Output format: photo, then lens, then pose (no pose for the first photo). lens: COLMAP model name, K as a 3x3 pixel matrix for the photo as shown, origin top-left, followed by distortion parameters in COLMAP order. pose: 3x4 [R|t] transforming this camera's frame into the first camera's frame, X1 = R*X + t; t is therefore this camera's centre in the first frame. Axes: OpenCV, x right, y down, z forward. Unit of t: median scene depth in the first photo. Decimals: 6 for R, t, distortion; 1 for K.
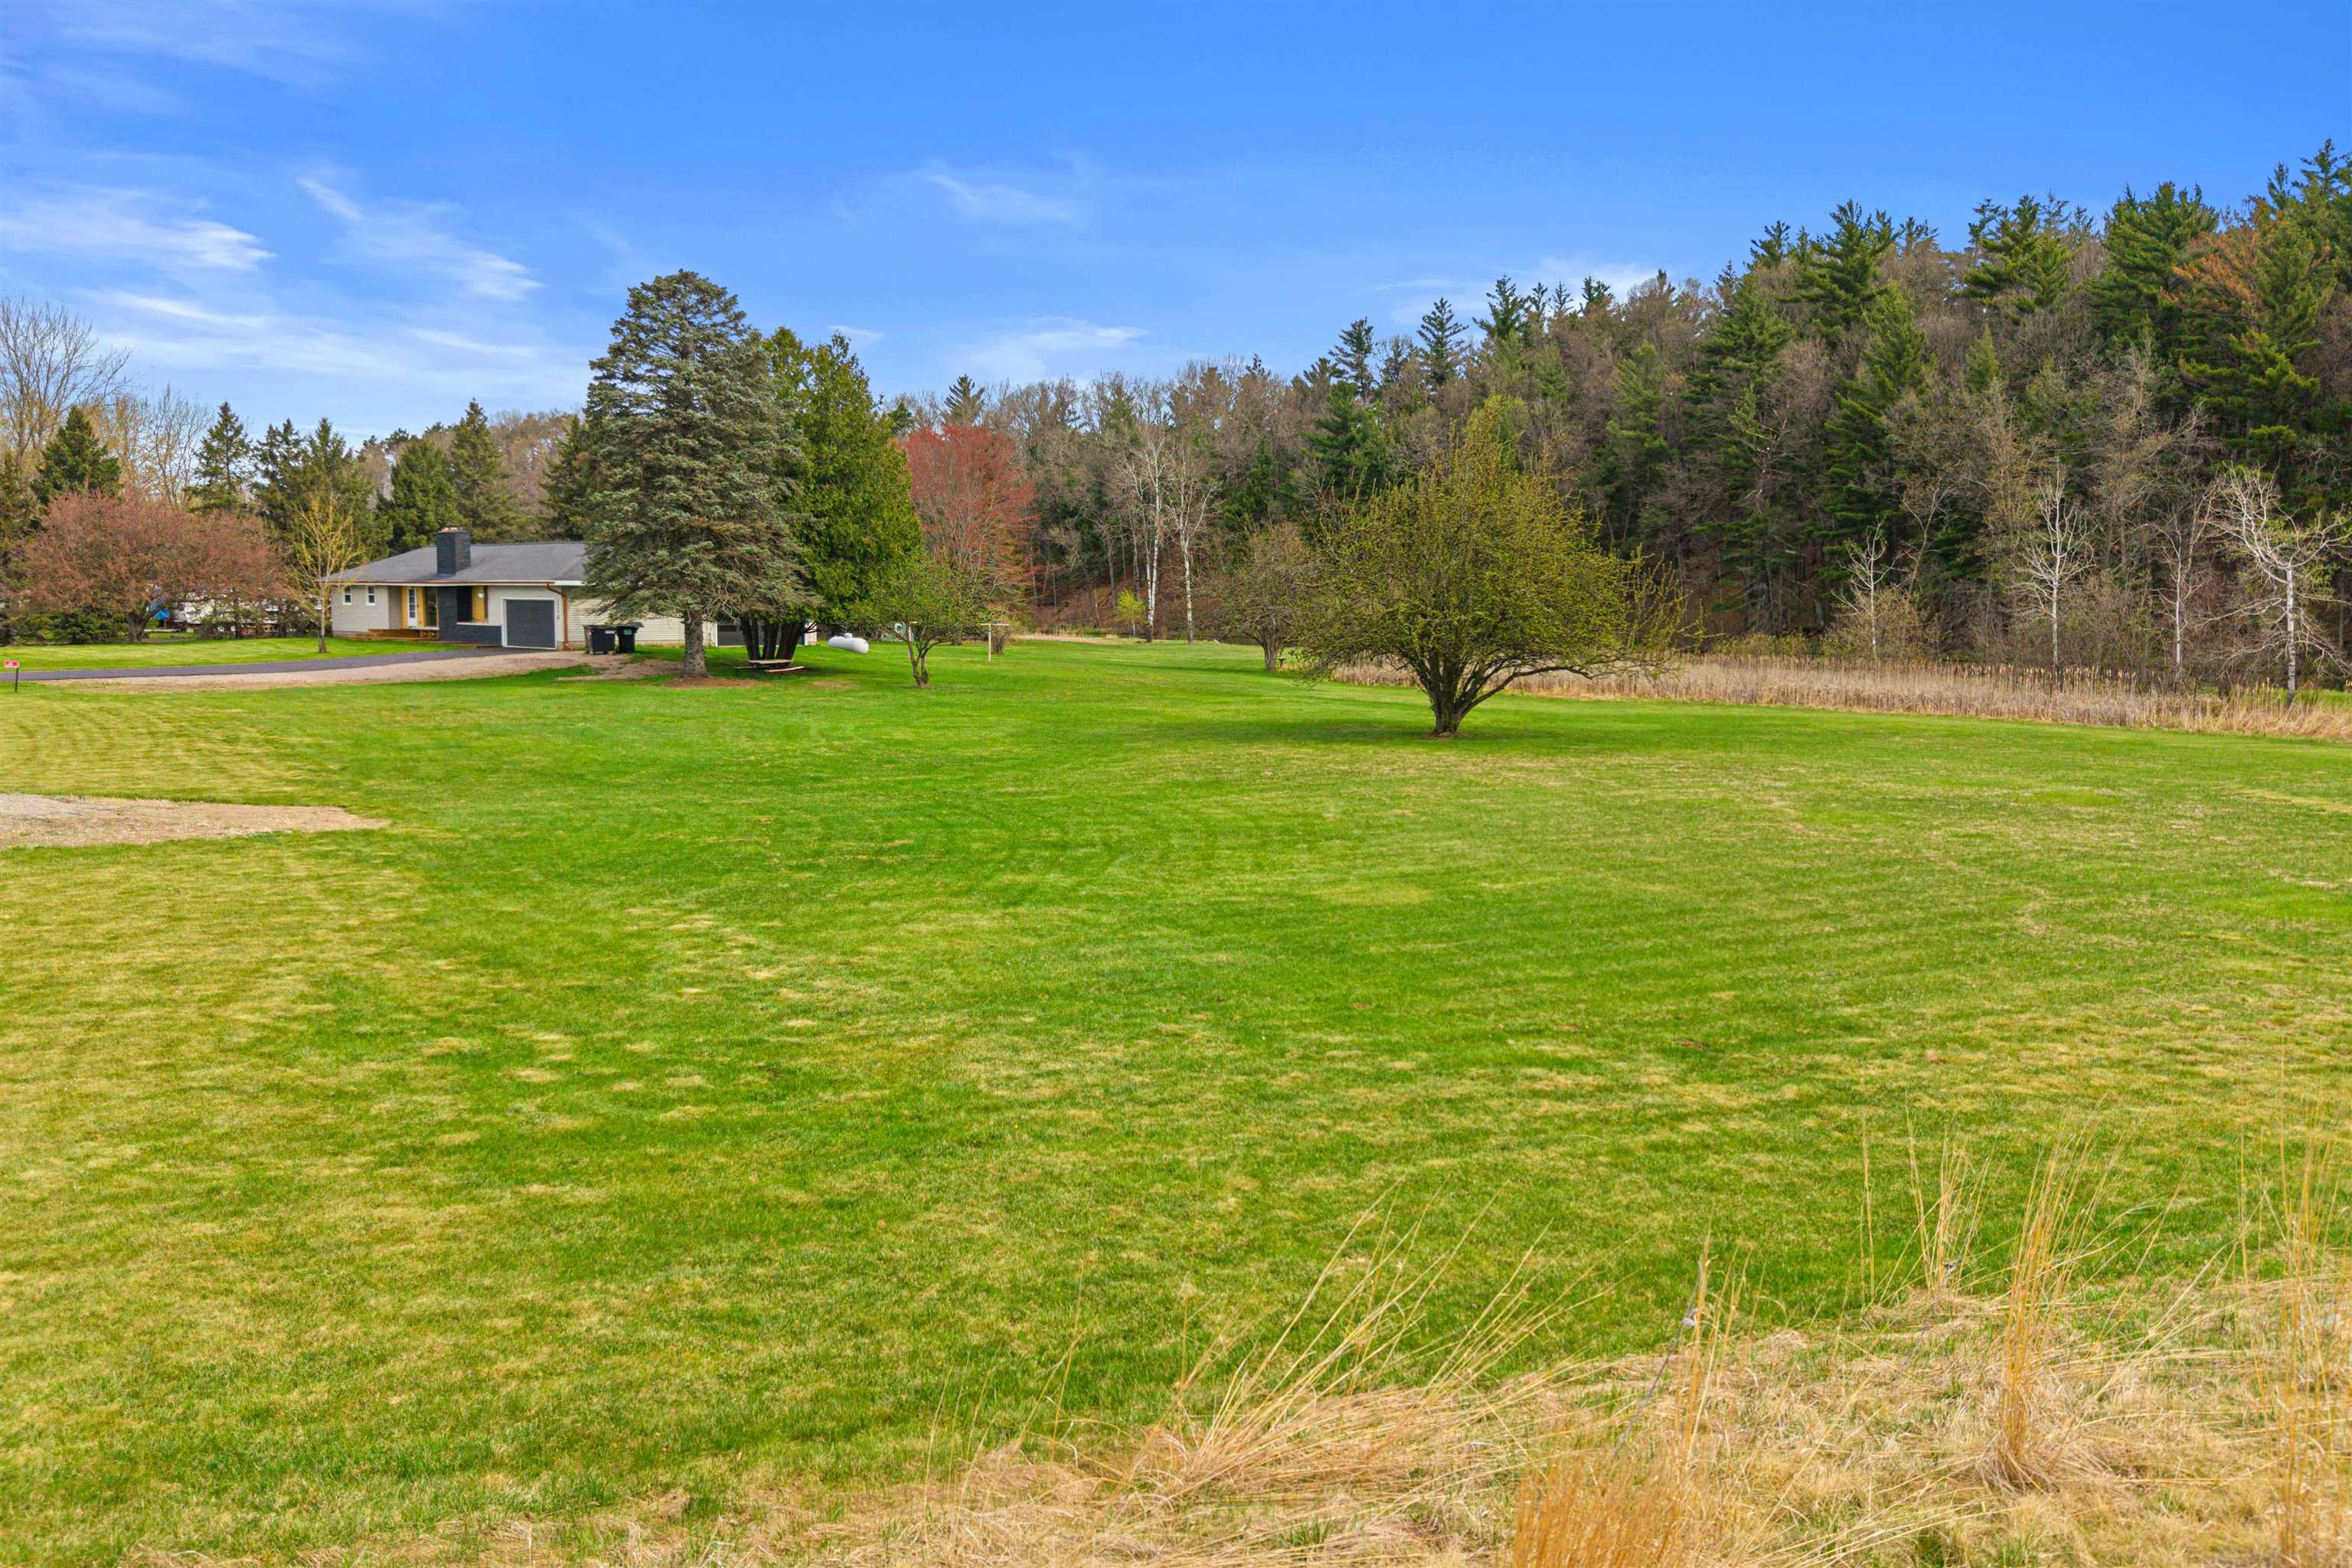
lens RADIAL K [[1821.8, 0, 1176.0], [0, 1821.8, 784.0], [0, 0, 1]] dist [0.080757, -0.139210]
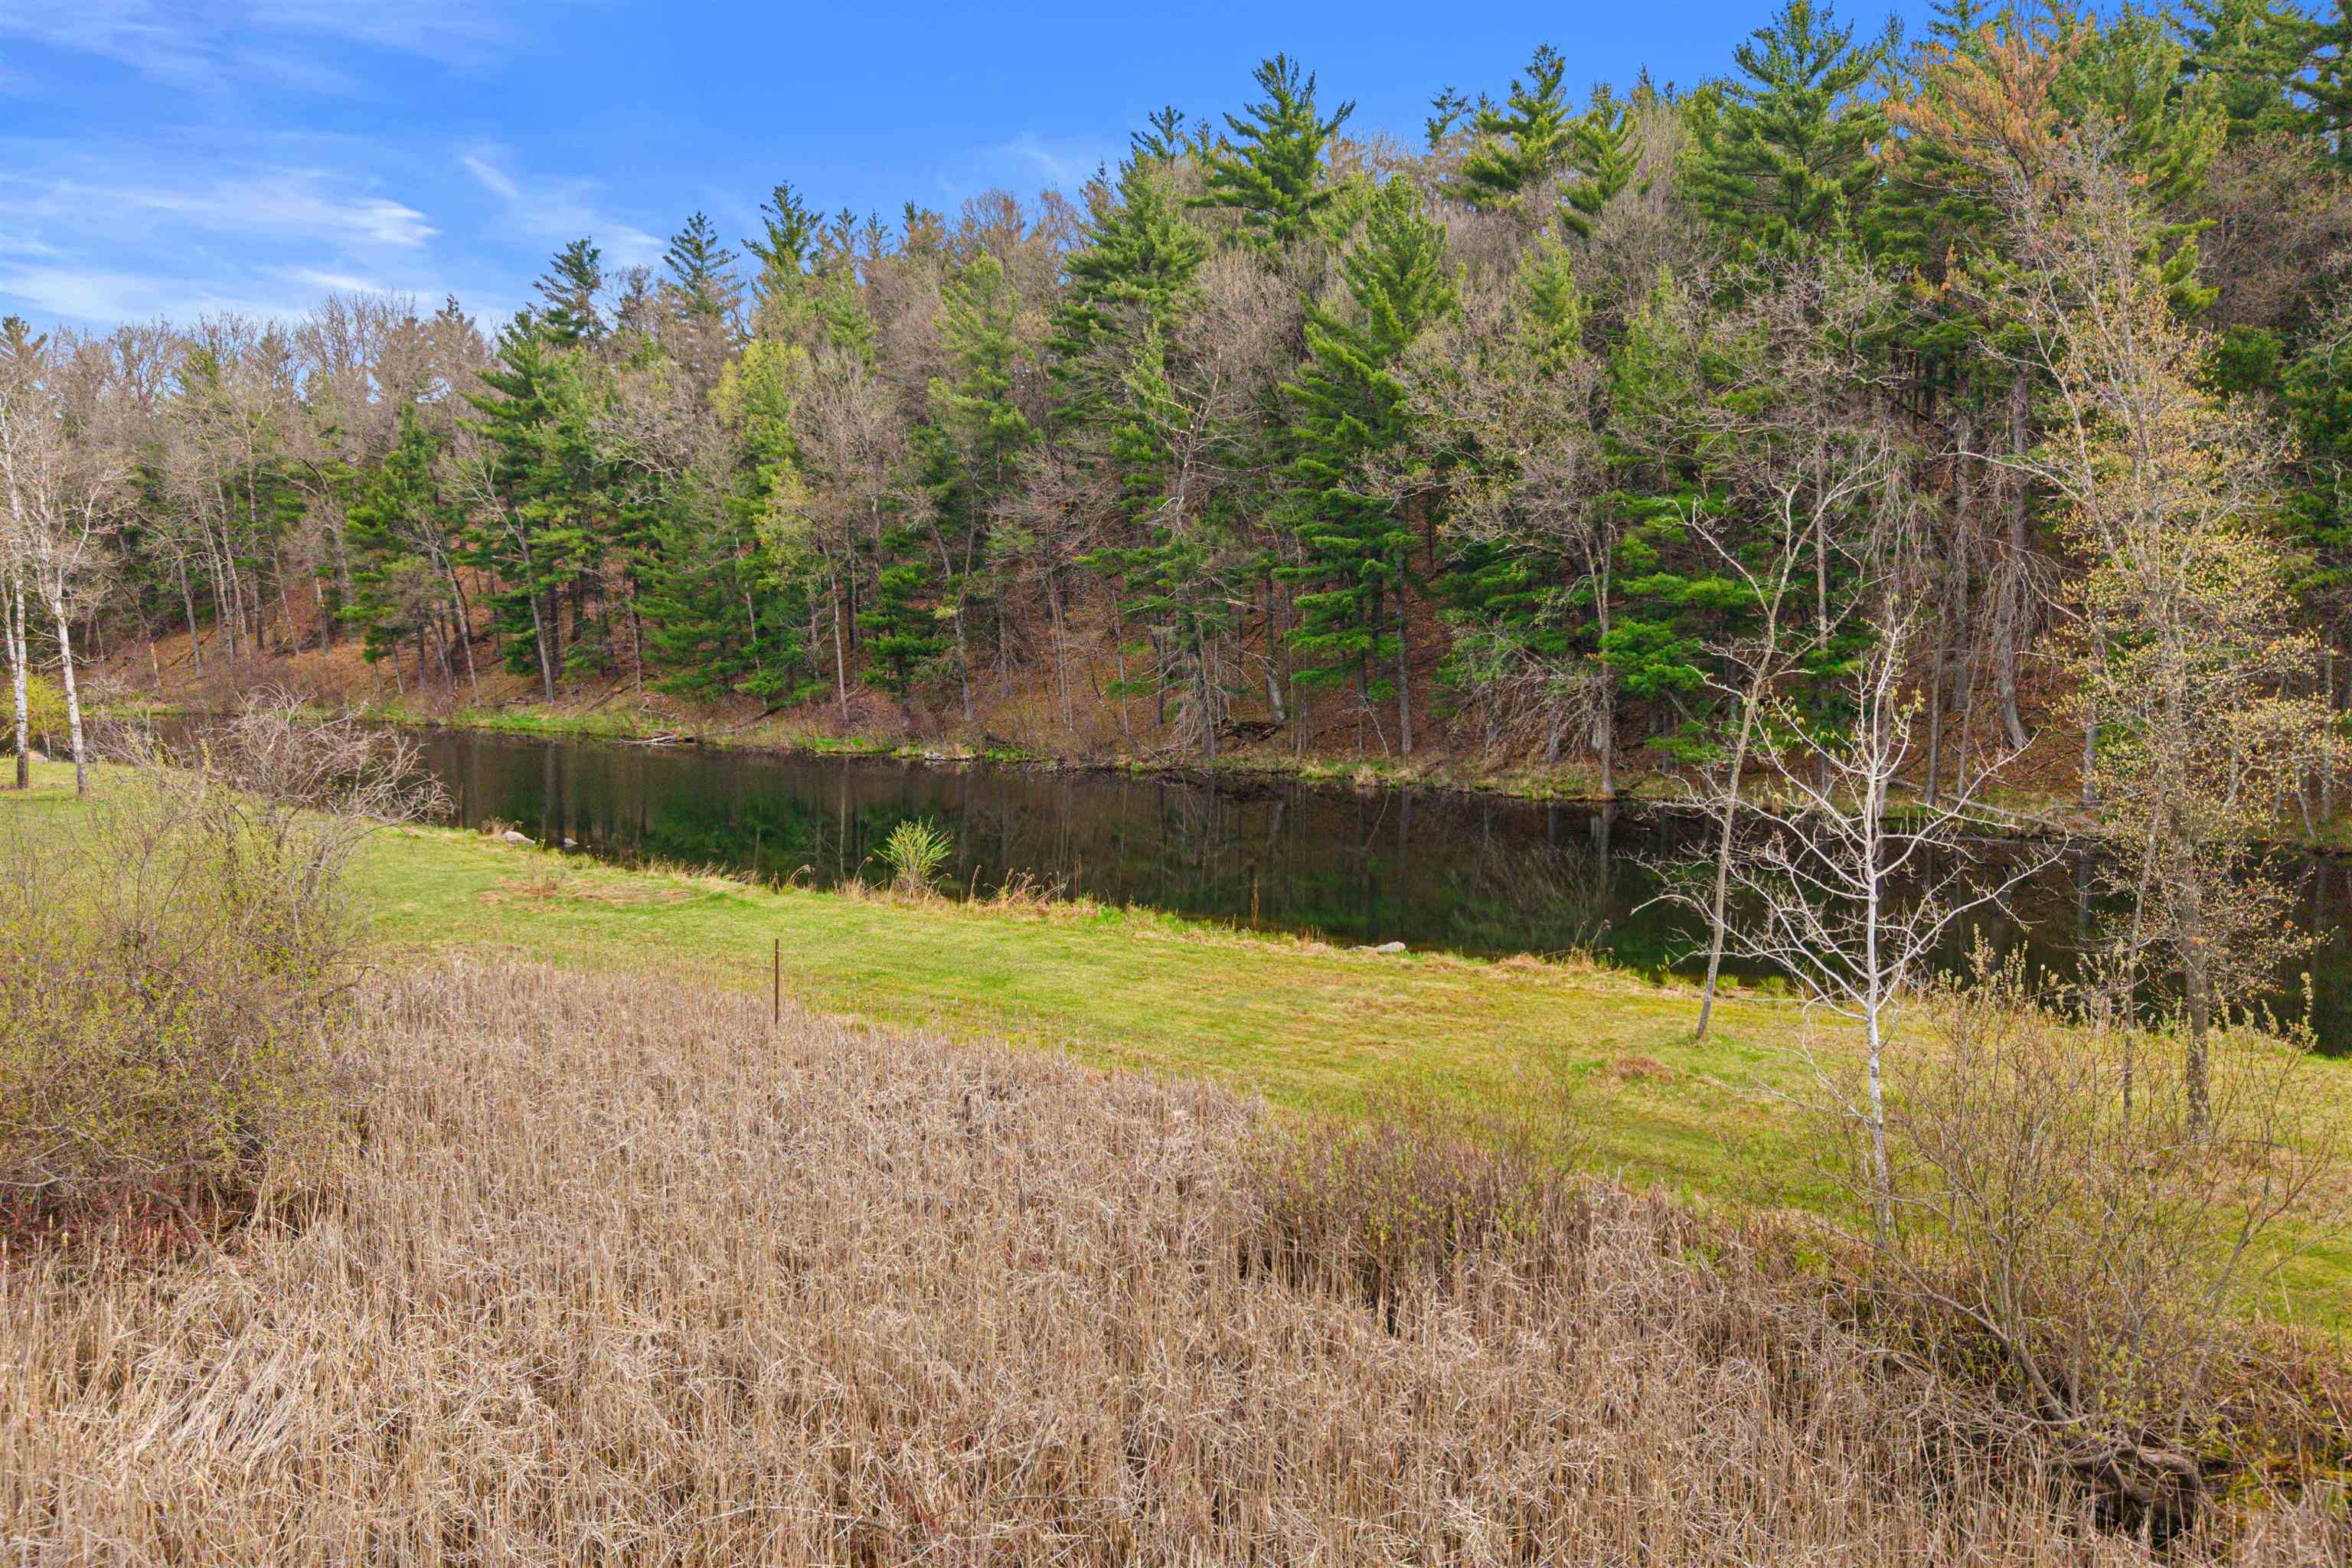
lens RADIAL K [[1821.8, 0, 1176.0], [0, 1821.8, 784.0], [0, 0, 1]] dist [0.080757, -0.139210]
pose [[0.943333, -0.040608, 0.329353, 0.109571], [0.041933, 0.999116, 0.003083, -0.063943], [-0.329187, 0.010902, 0.944202, 0.410841]]
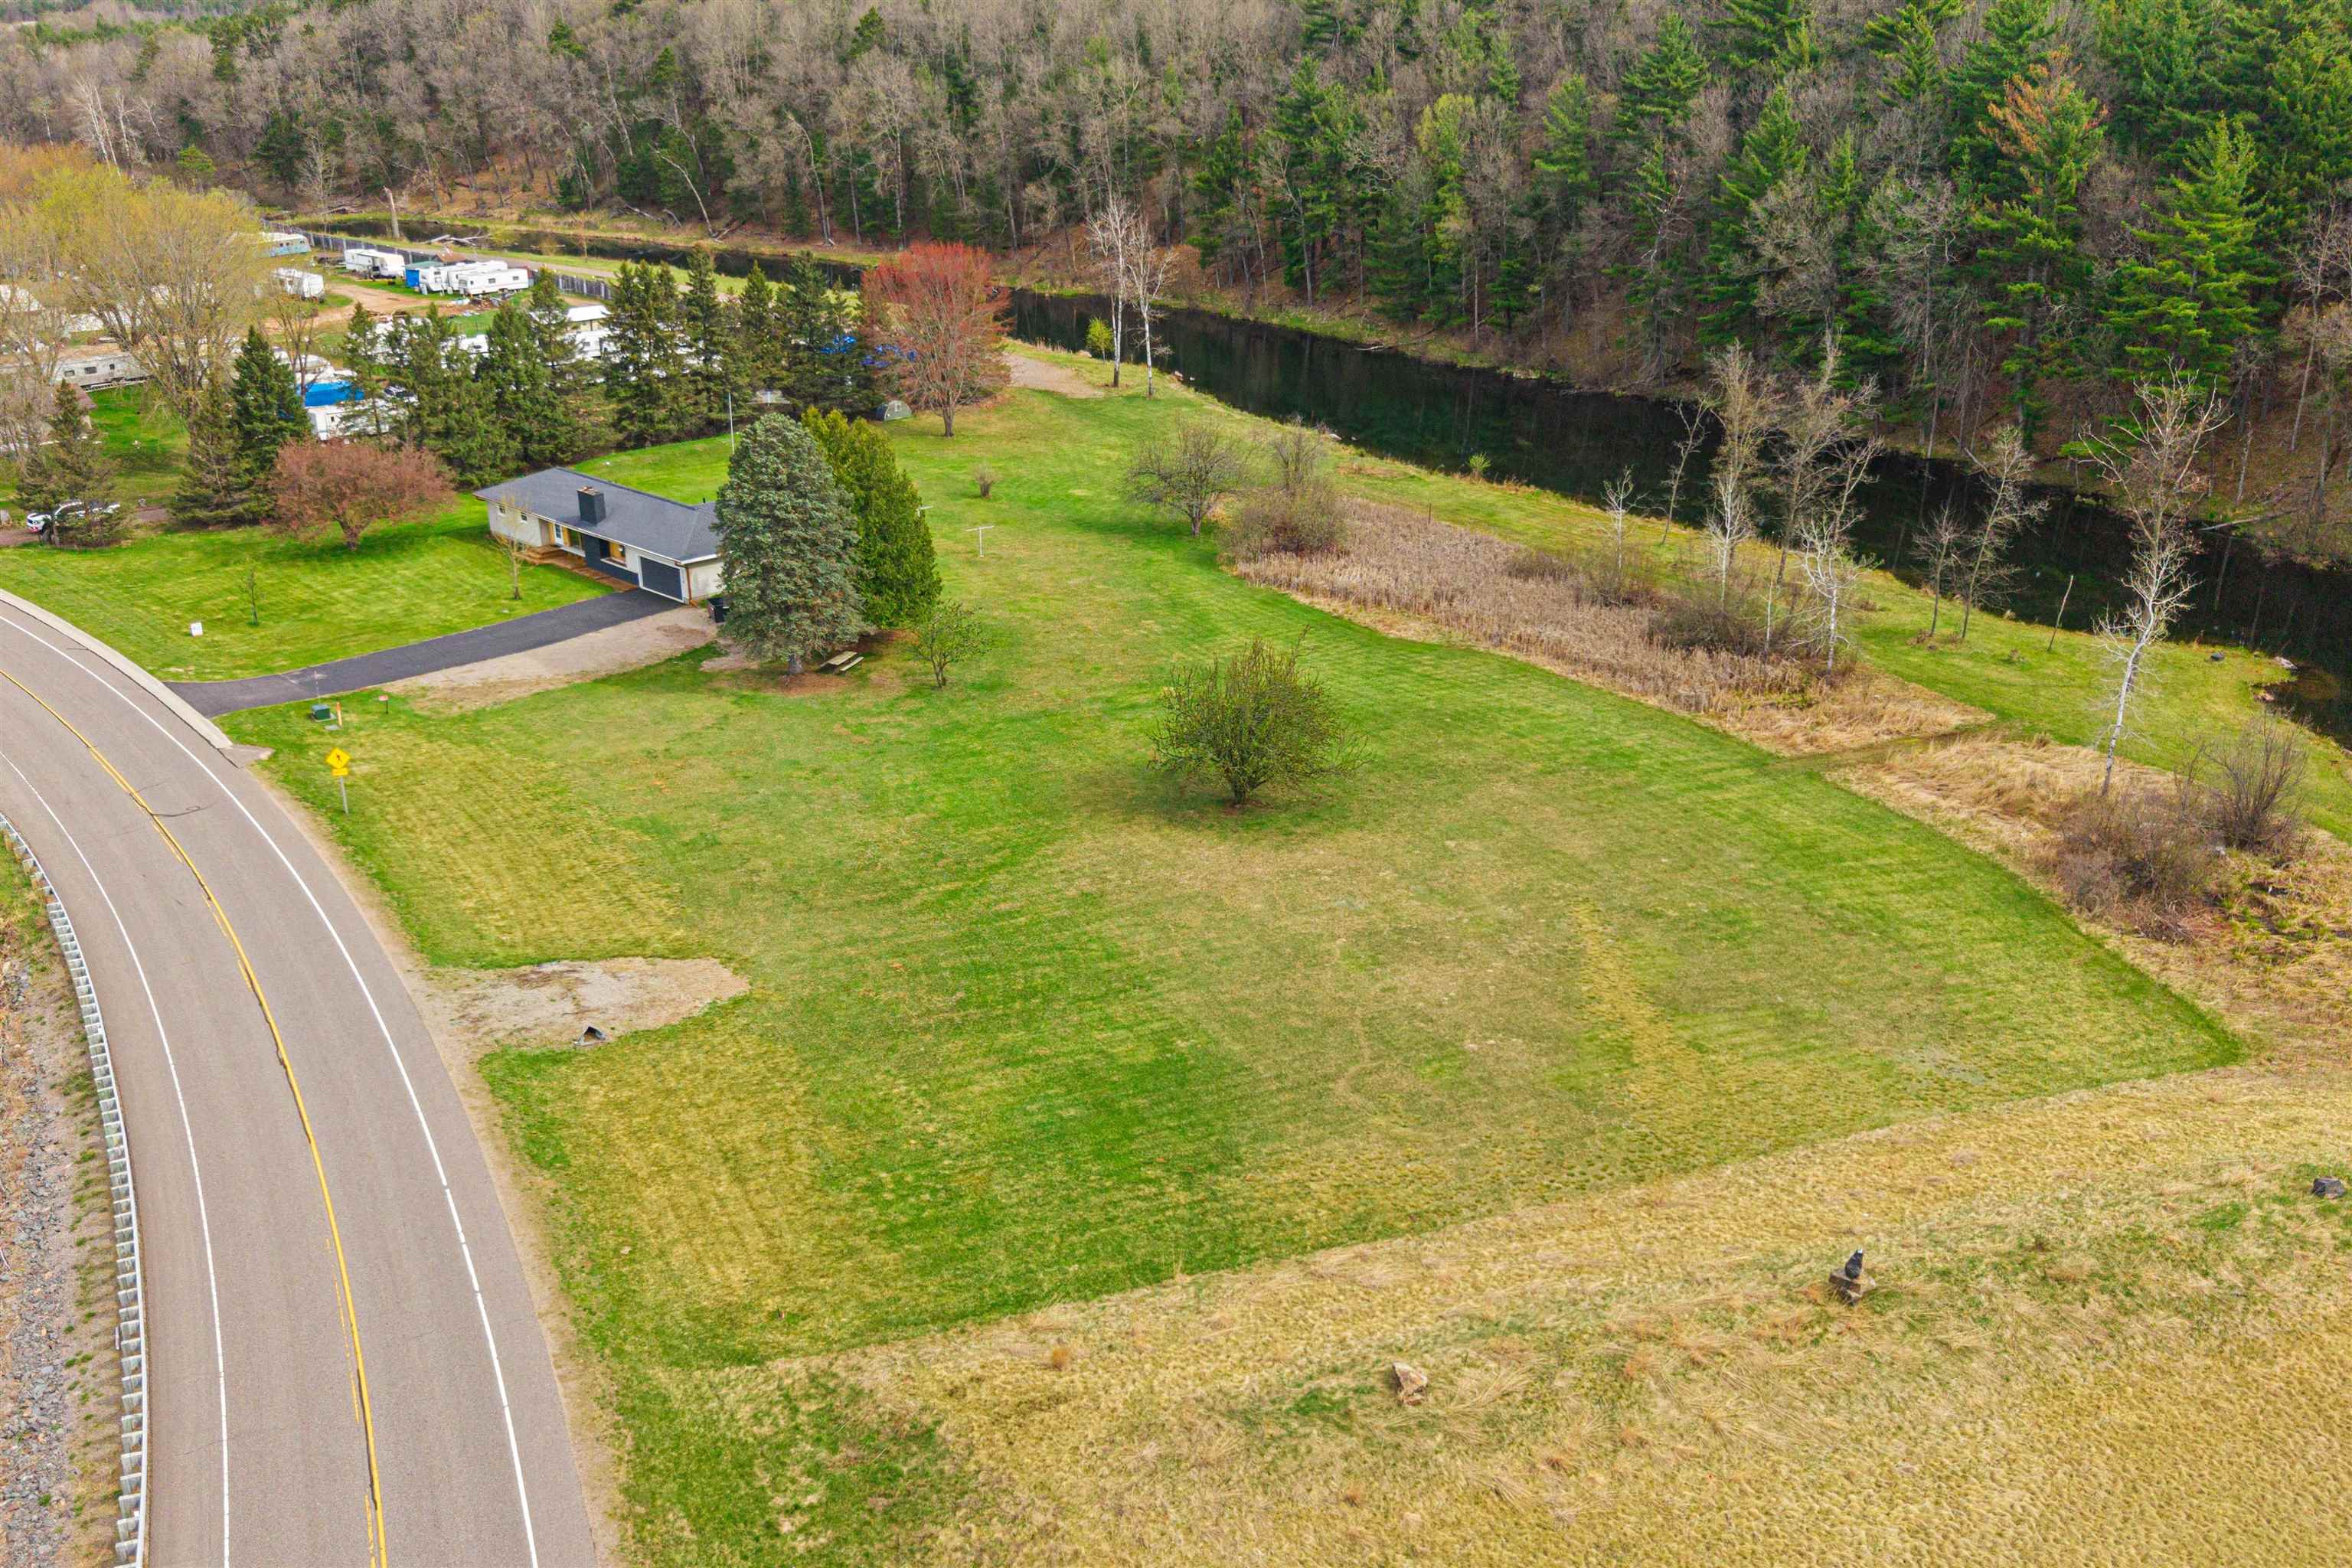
lens RADIAL K [[2008.6, 0, 1176.0], [0, 2008.6, 784.0], [0, 0, 1]] dist [0.103190, -0.001255]
pose [[0.999945, -0.007994, -0.006751, 0.027824], [0.009504, 0.963835, 0.266329, -0.164266], [0.004378, -0.266379, 0.963858, -0.263316]]
